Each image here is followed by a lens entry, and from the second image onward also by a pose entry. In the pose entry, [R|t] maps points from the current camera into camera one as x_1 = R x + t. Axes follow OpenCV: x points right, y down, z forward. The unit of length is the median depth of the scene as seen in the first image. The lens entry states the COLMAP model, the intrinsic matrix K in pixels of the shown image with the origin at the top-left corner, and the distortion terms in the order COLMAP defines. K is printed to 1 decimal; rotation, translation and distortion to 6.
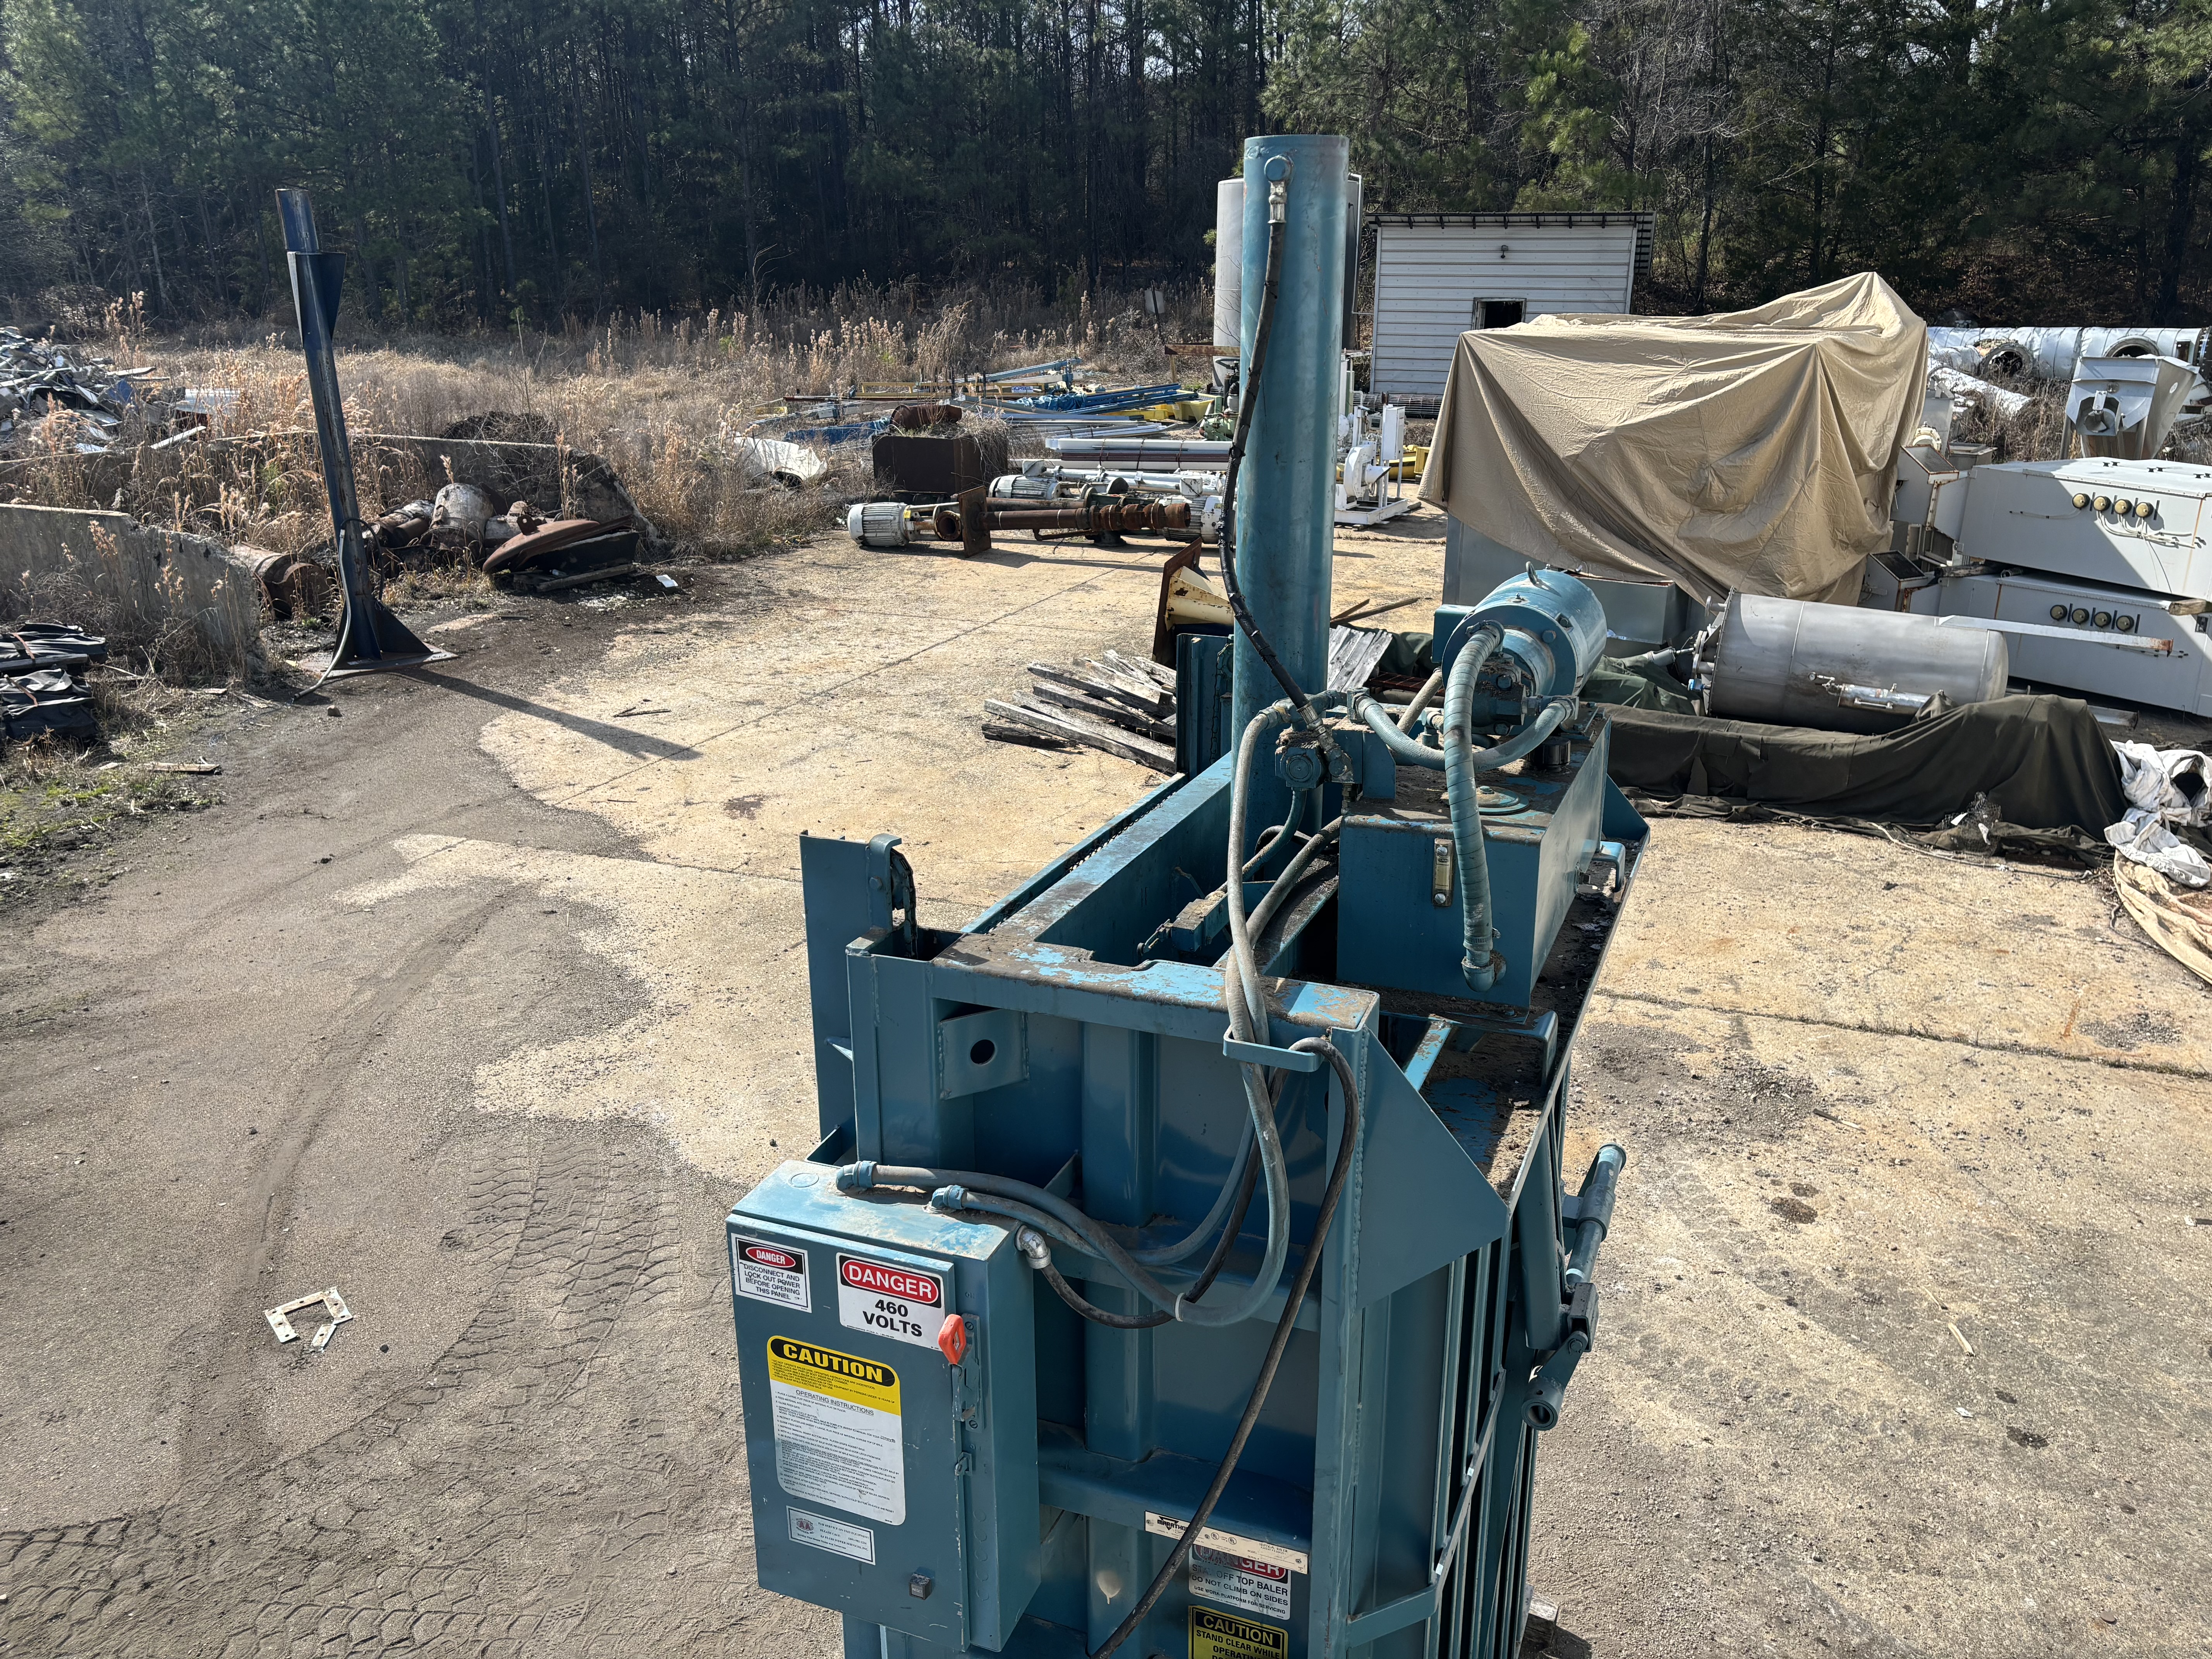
lens RADIAL K [[1714.1, 0, 1115.5], [0, 1714.1, 822.7], [0, 0, 1]] dist [0.044869, -0.032638]
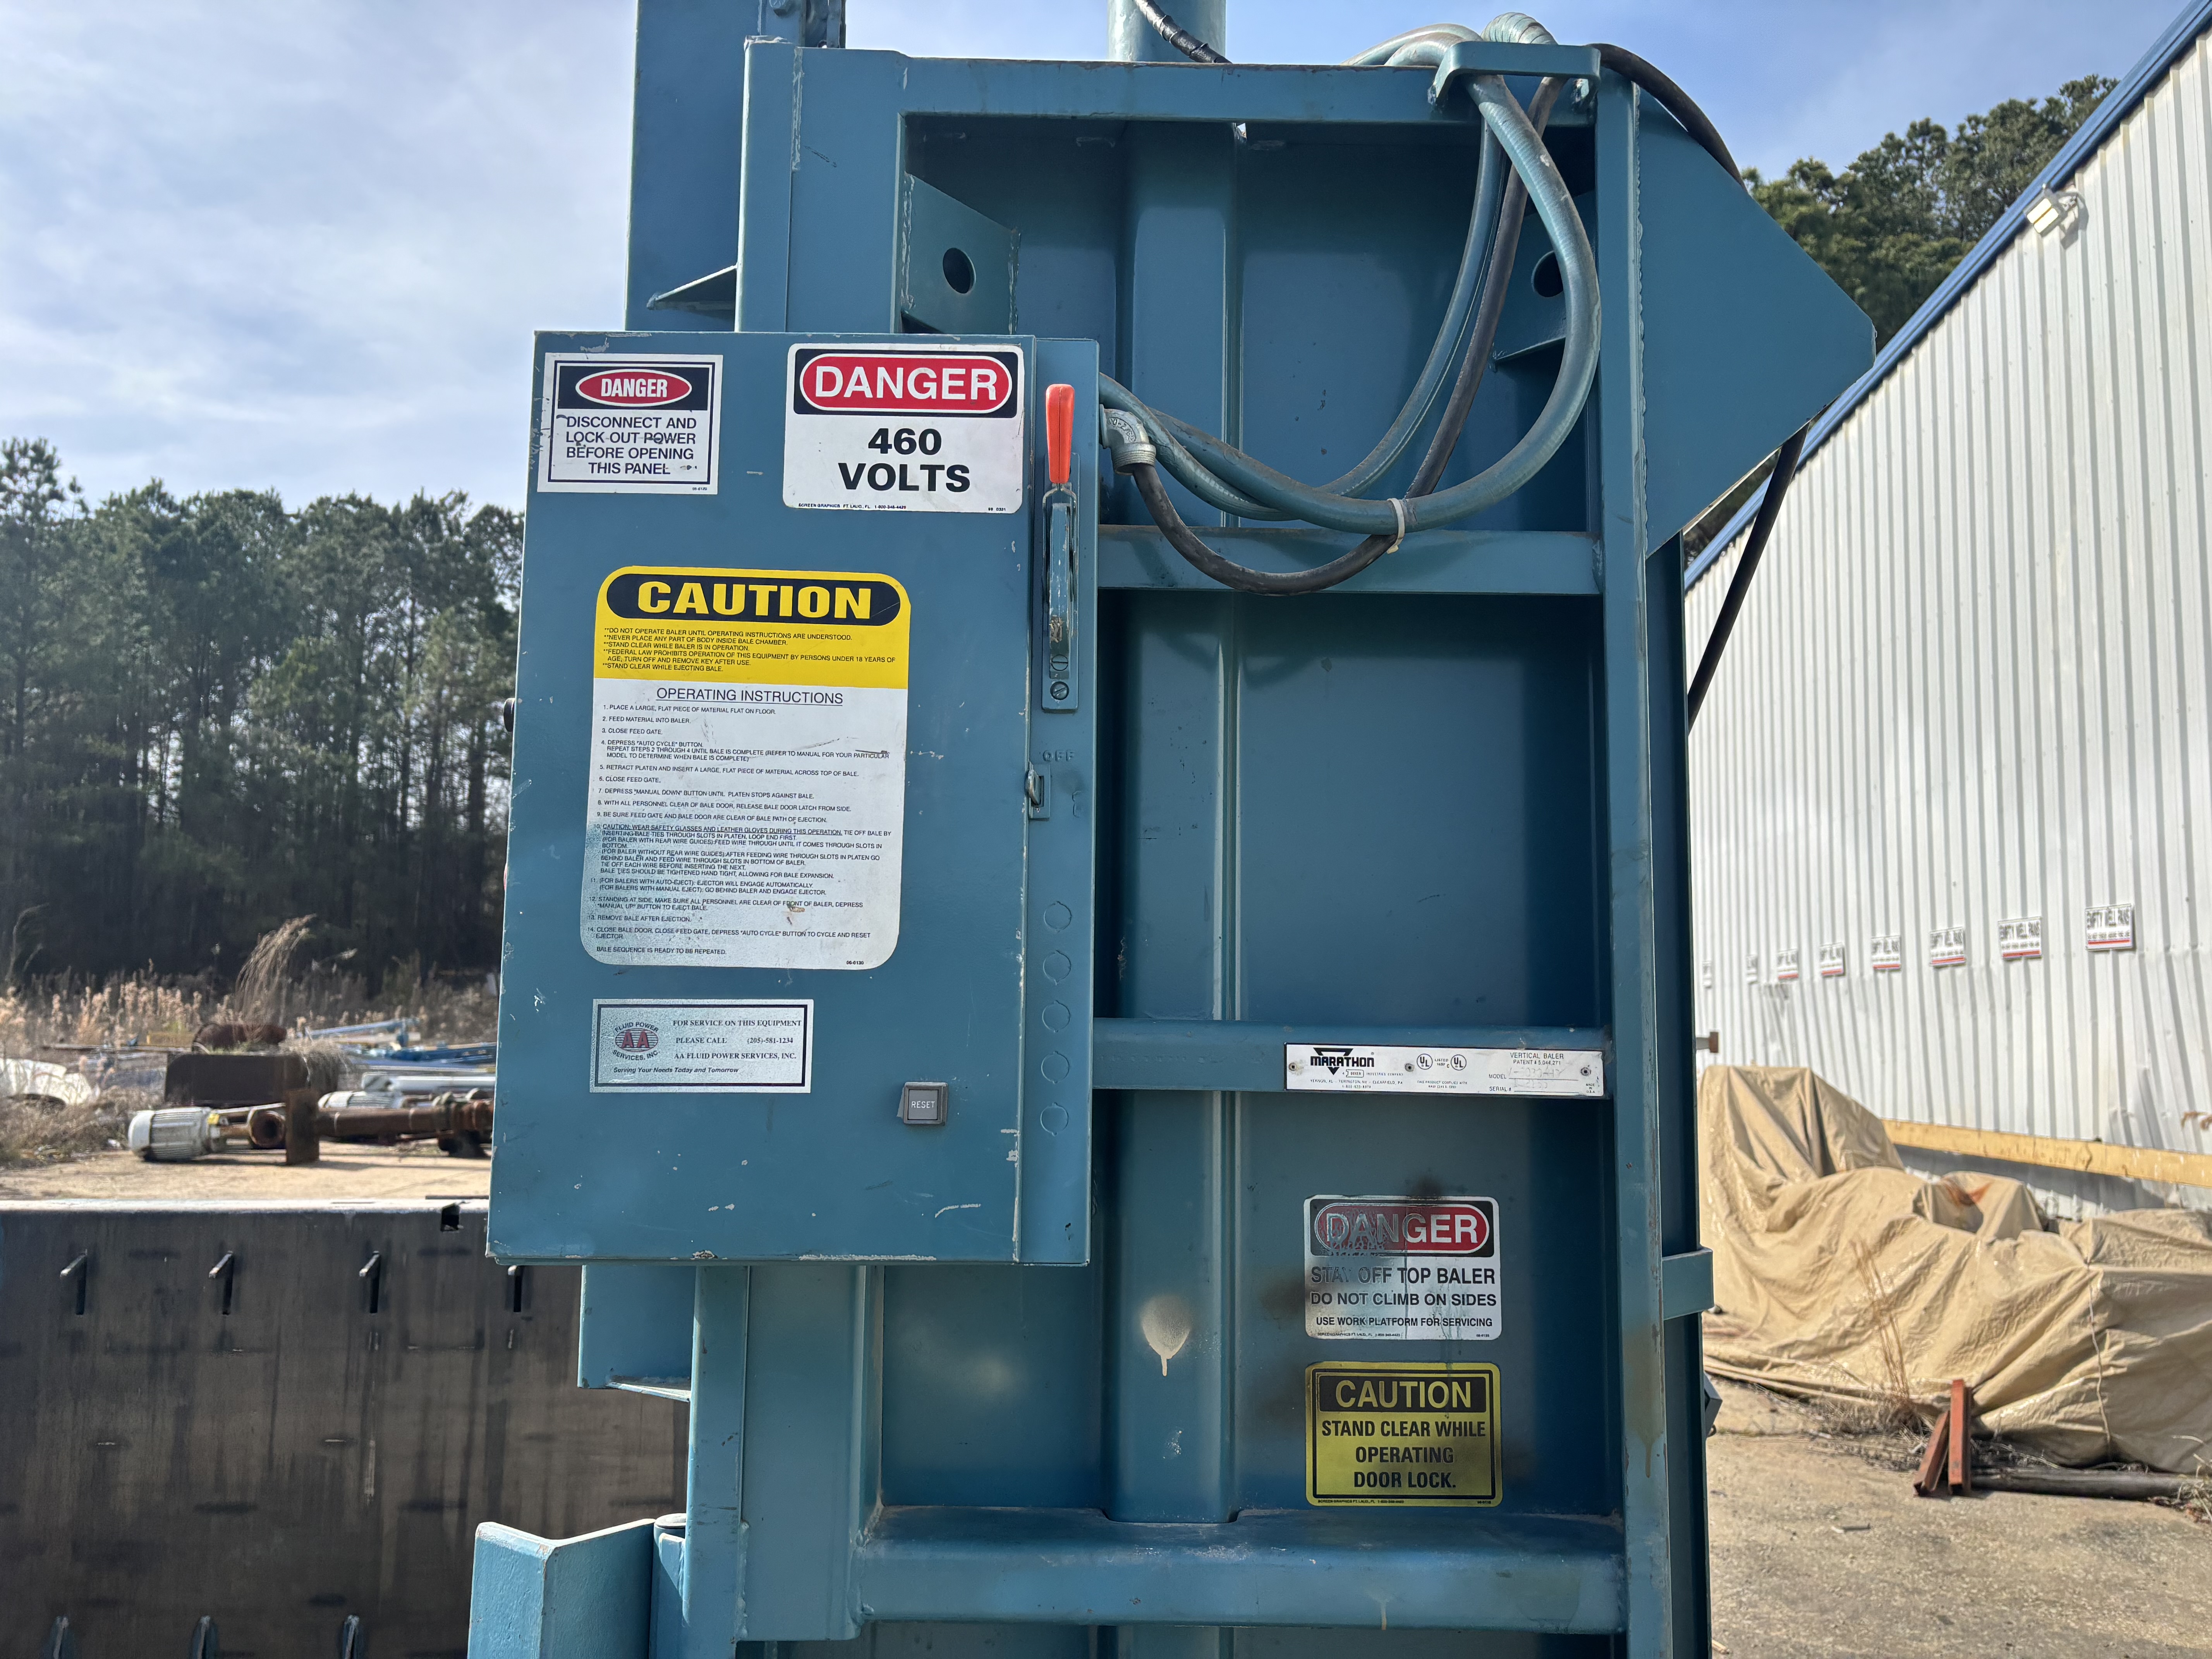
lens RADIAL K [[1689.5, 0, 1106.0], [0, 1689.5, 829.5], [0, 0, 1]] dist [0.067129, -0.072994]
pose [[0.927558, 0.063976, 0.368163, -0.034703], [0.099720, 0.907129, -0.408869, 0.082058], [-0.360129, 0.415963, 0.835034, 0.083598]]
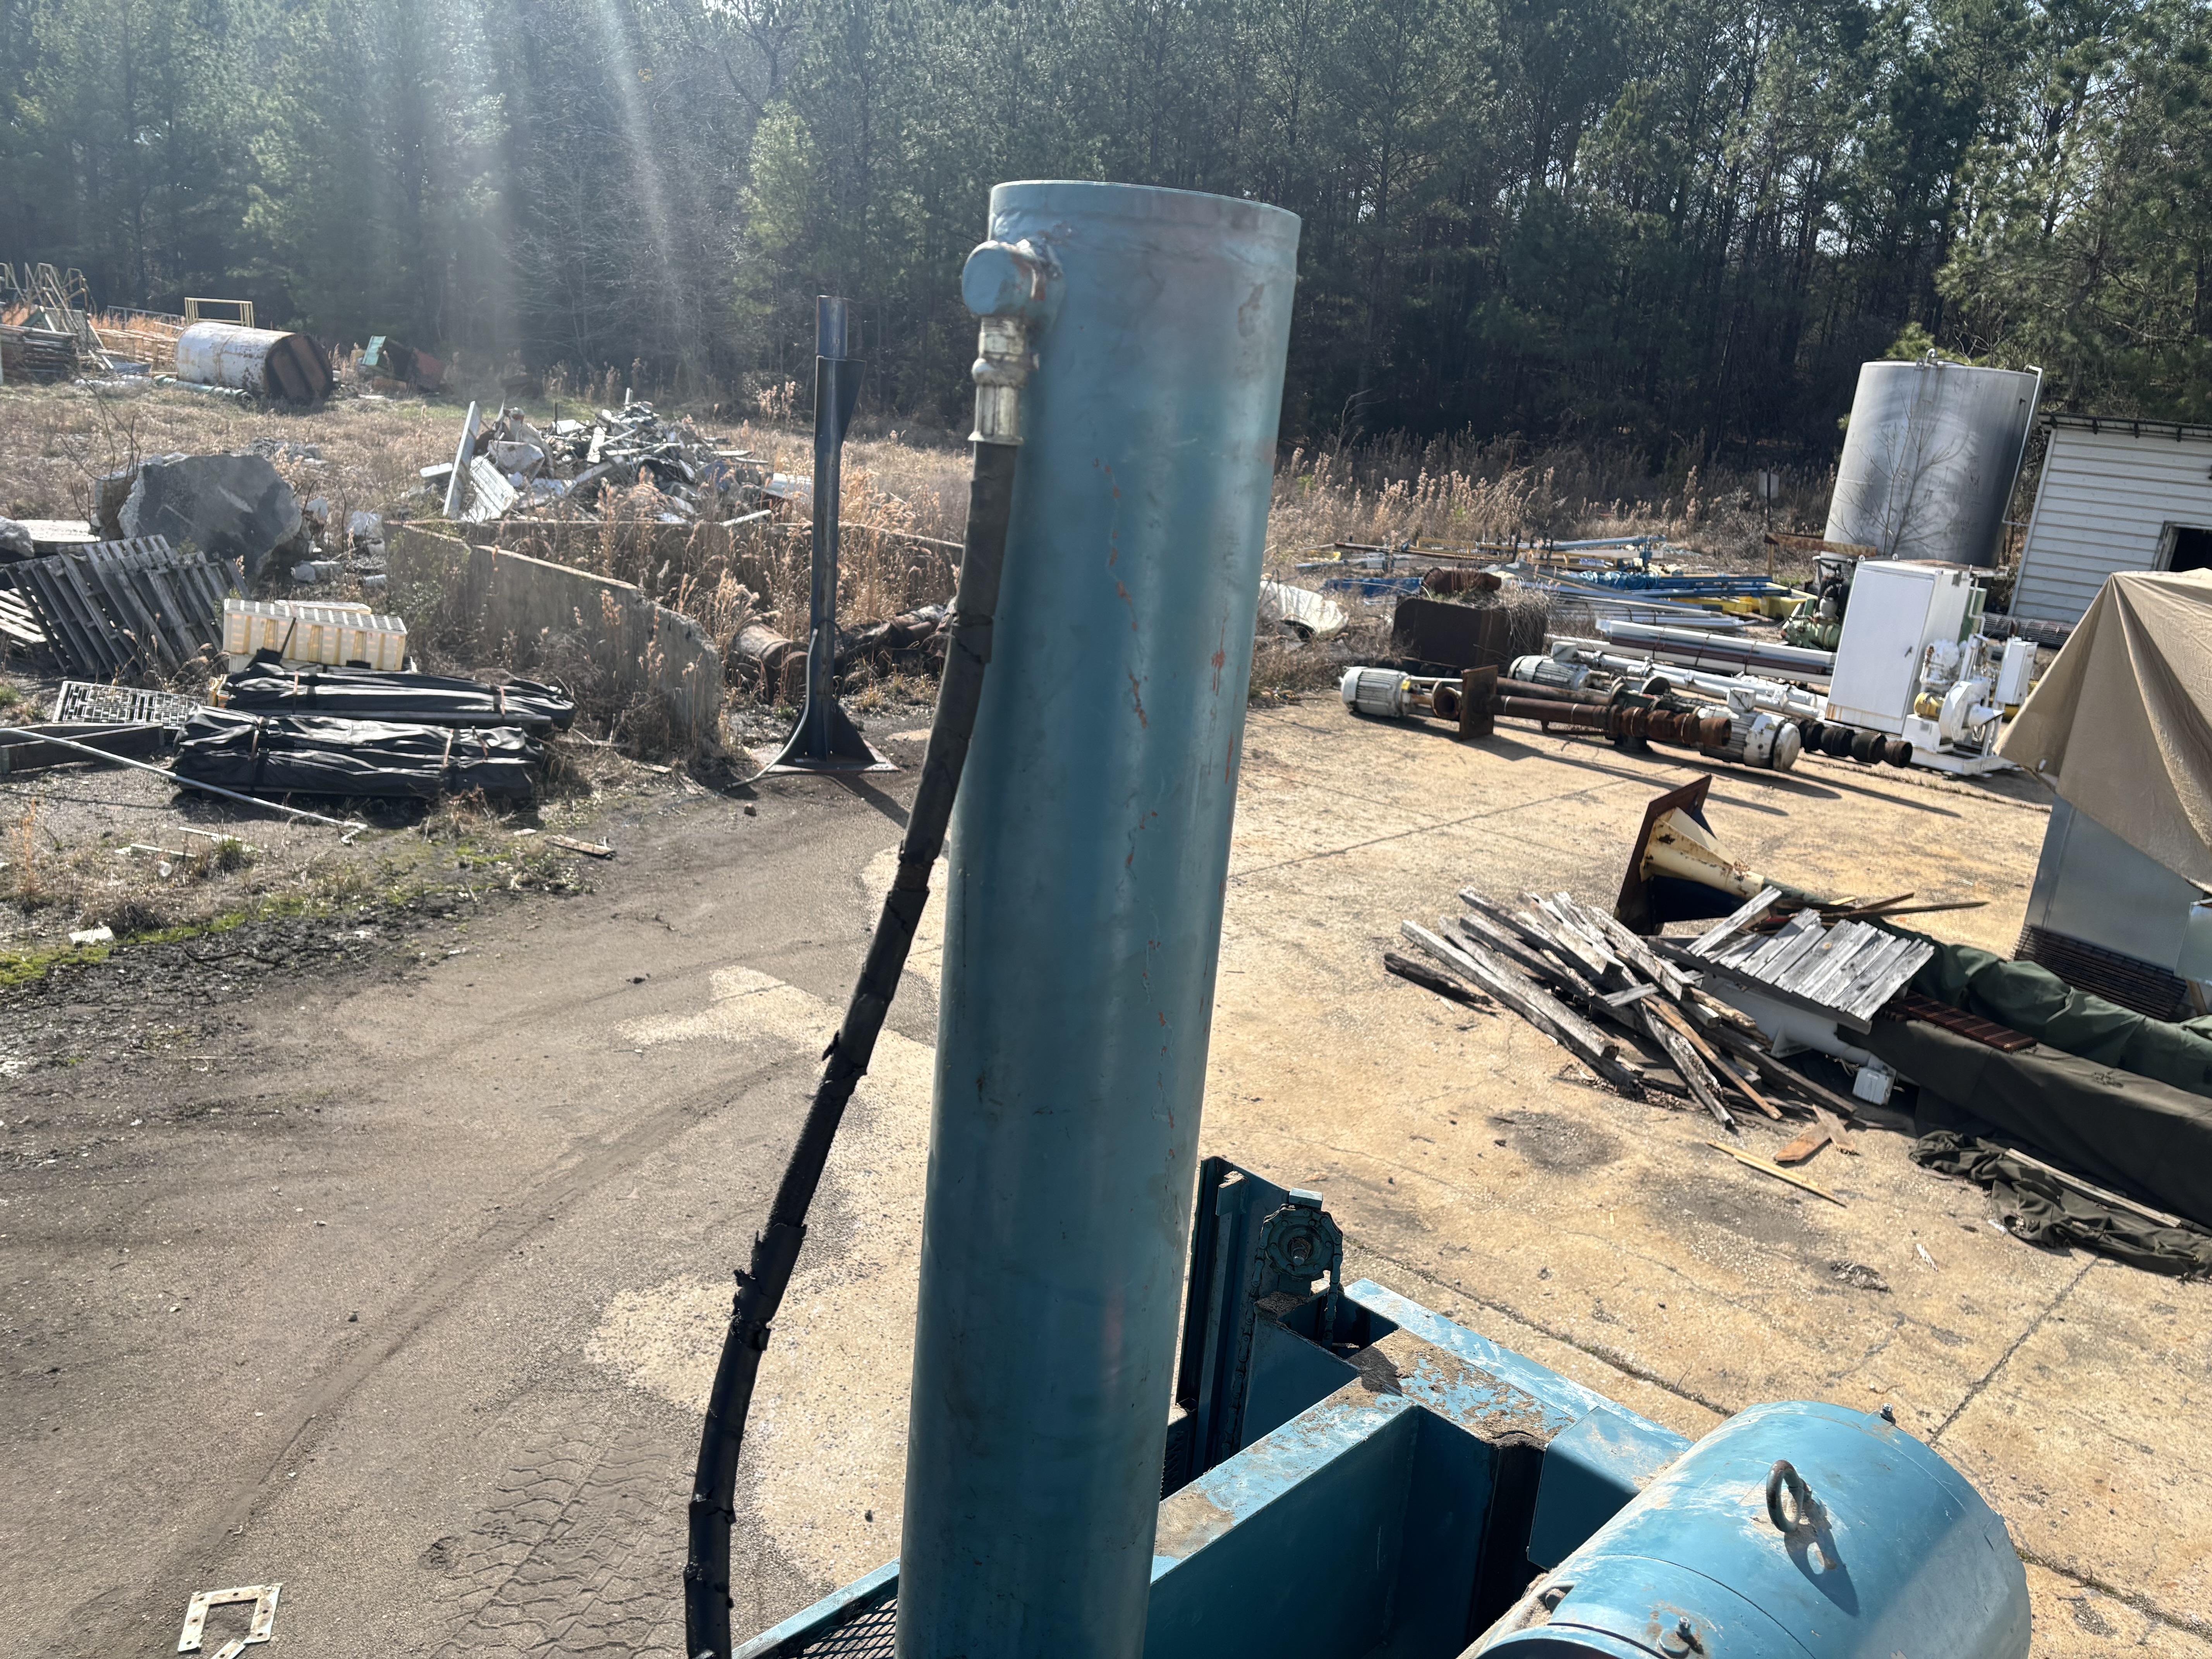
lens RADIAL K [[1659.6, 0, 1125.1], [0, 1659.6, 825.6], [0, 0, 1]] dist [0.087488, -0.105434]
pose [[0.931812, 0.172236, -0.319471, 0.037958], [-0.194177, 0.980235, -0.037889, -0.044212], [0.306630, 0.097340, 0.946838, 0.119537]]
